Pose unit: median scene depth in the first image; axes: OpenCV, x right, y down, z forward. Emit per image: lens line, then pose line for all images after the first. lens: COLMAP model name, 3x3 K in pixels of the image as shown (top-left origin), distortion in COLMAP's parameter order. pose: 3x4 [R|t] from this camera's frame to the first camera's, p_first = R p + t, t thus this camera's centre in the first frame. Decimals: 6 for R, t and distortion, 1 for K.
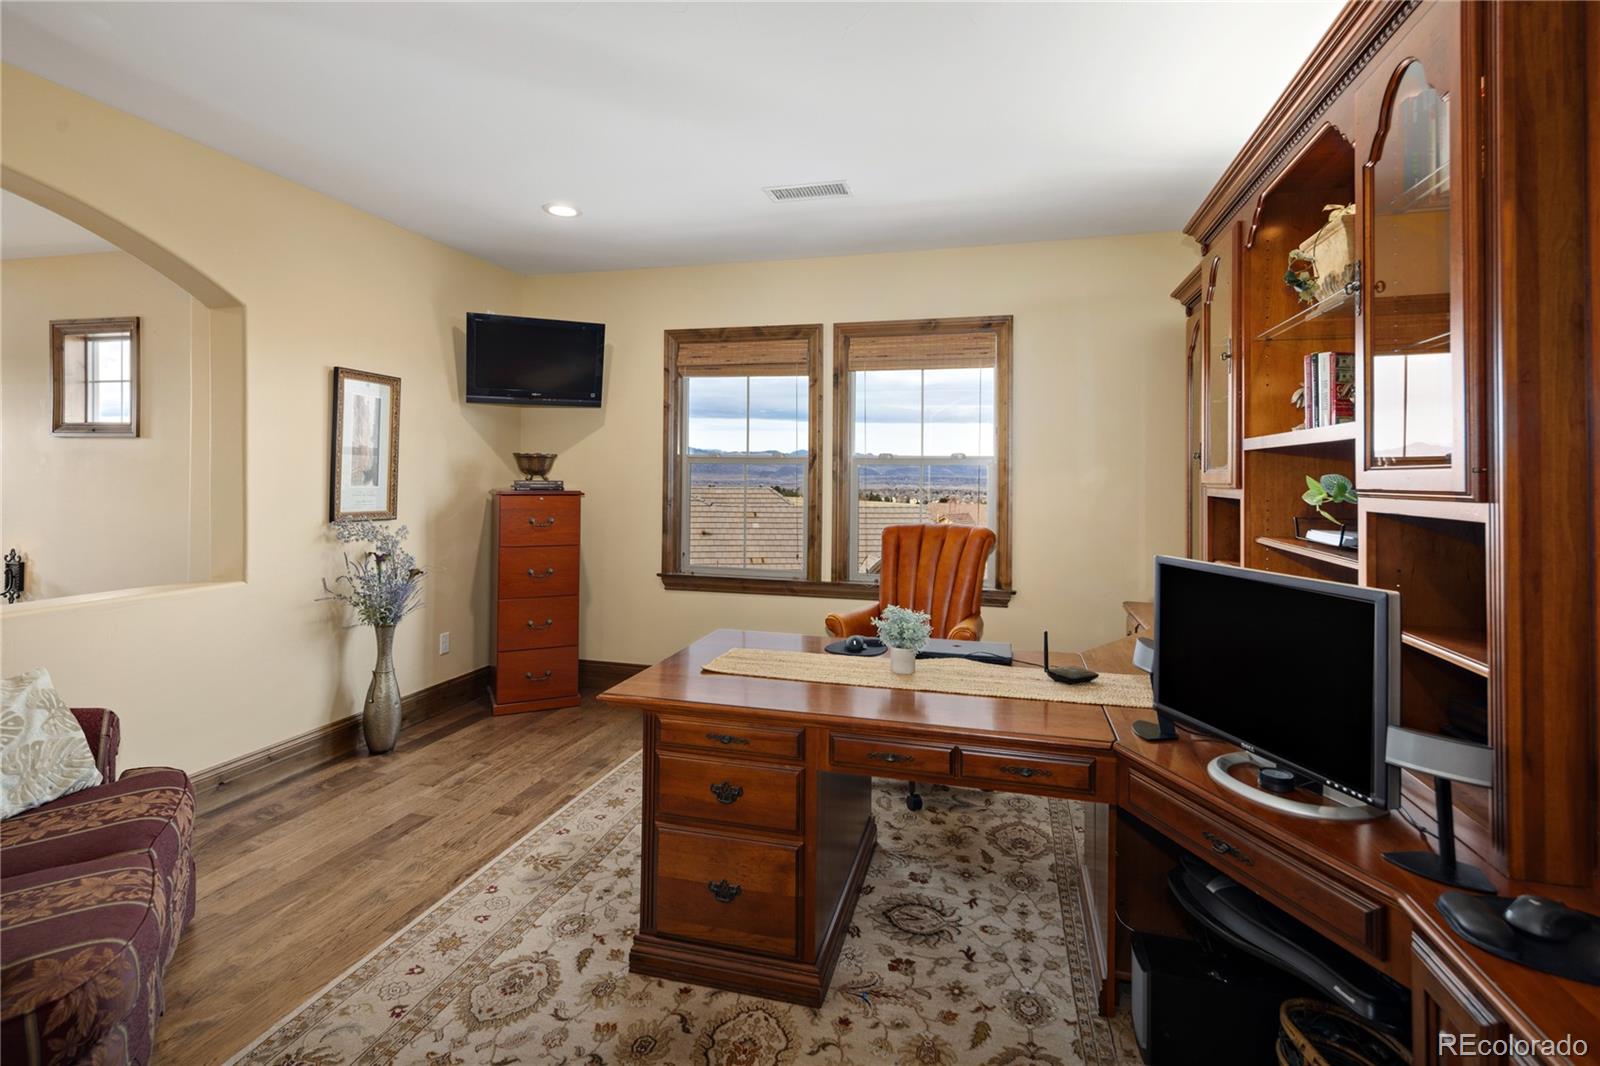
lens RADIAL K [[777.7, 0, 795.2], [0, 777.7, 465.4], [0, 0, 1]] dist [0.001825, -0.005848]
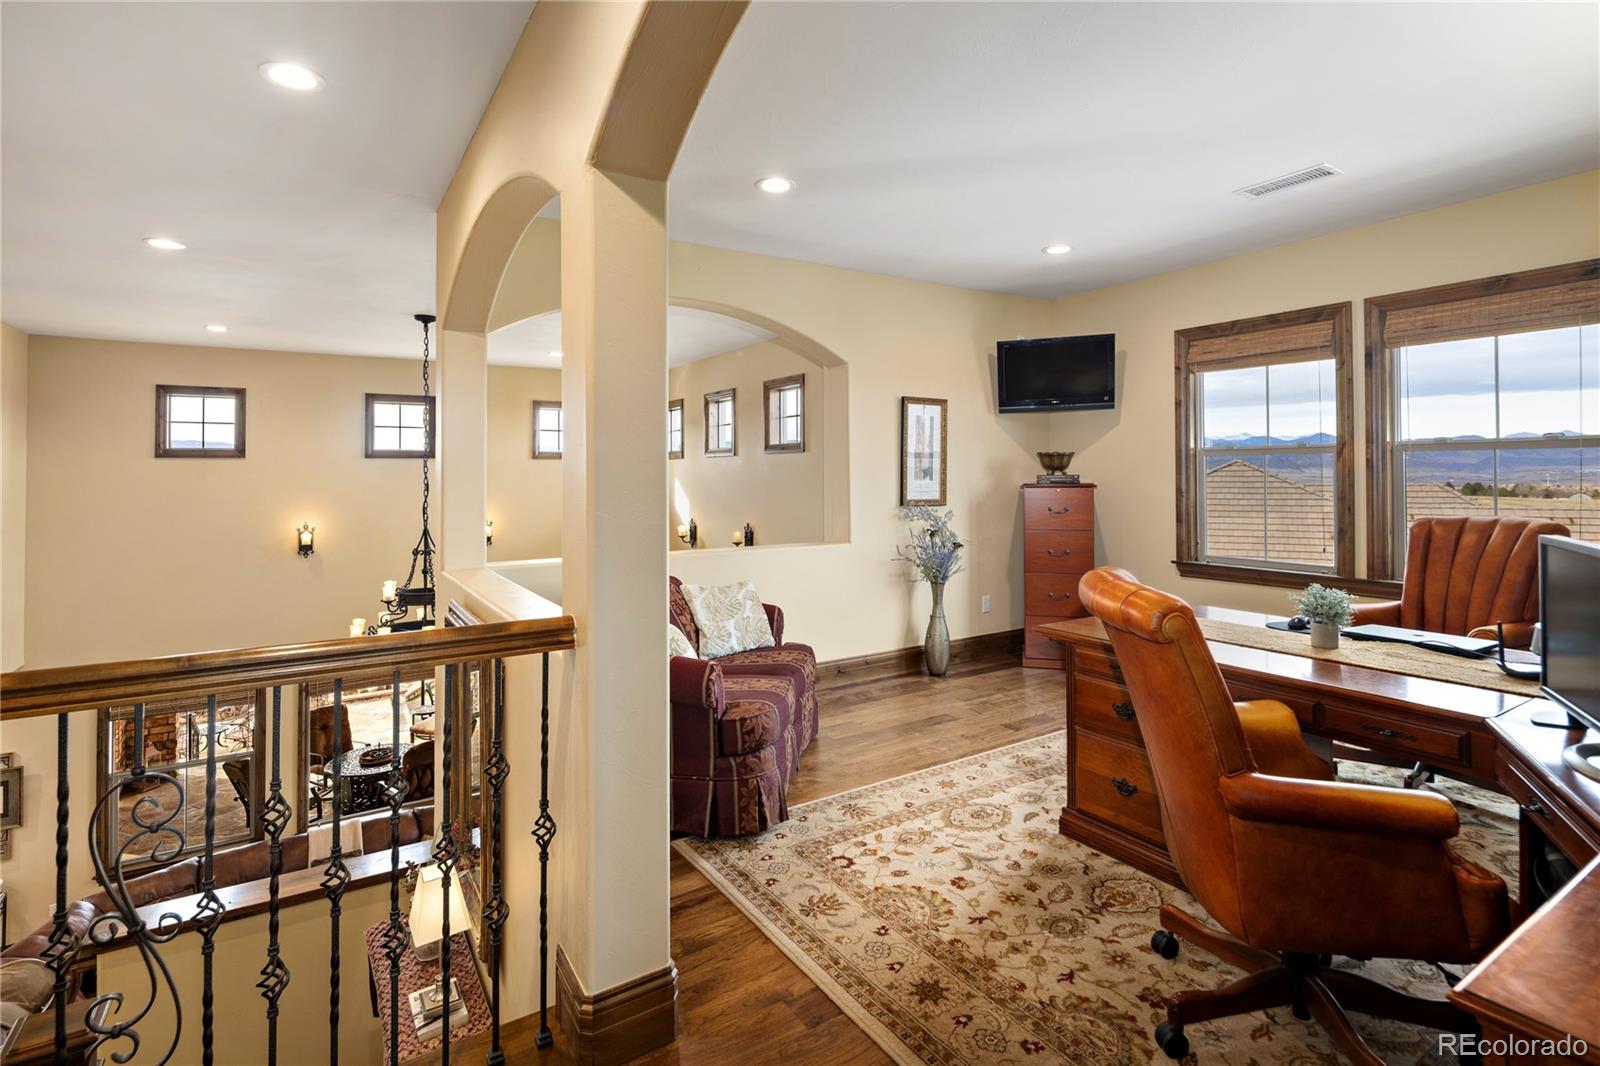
lens RADIAL K [[777.7, 0, 795.2], [0, 777.7, 465.4], [0, 0, 1]] dist [0.001825, -0.005848]
pose [[0.738198, -0.026252, -0.674073, 0.206539], [0.026688, 0.999597, -0.009703, 0.006727], [0.674056, -0.010827, 0.738601, -0.166646]]
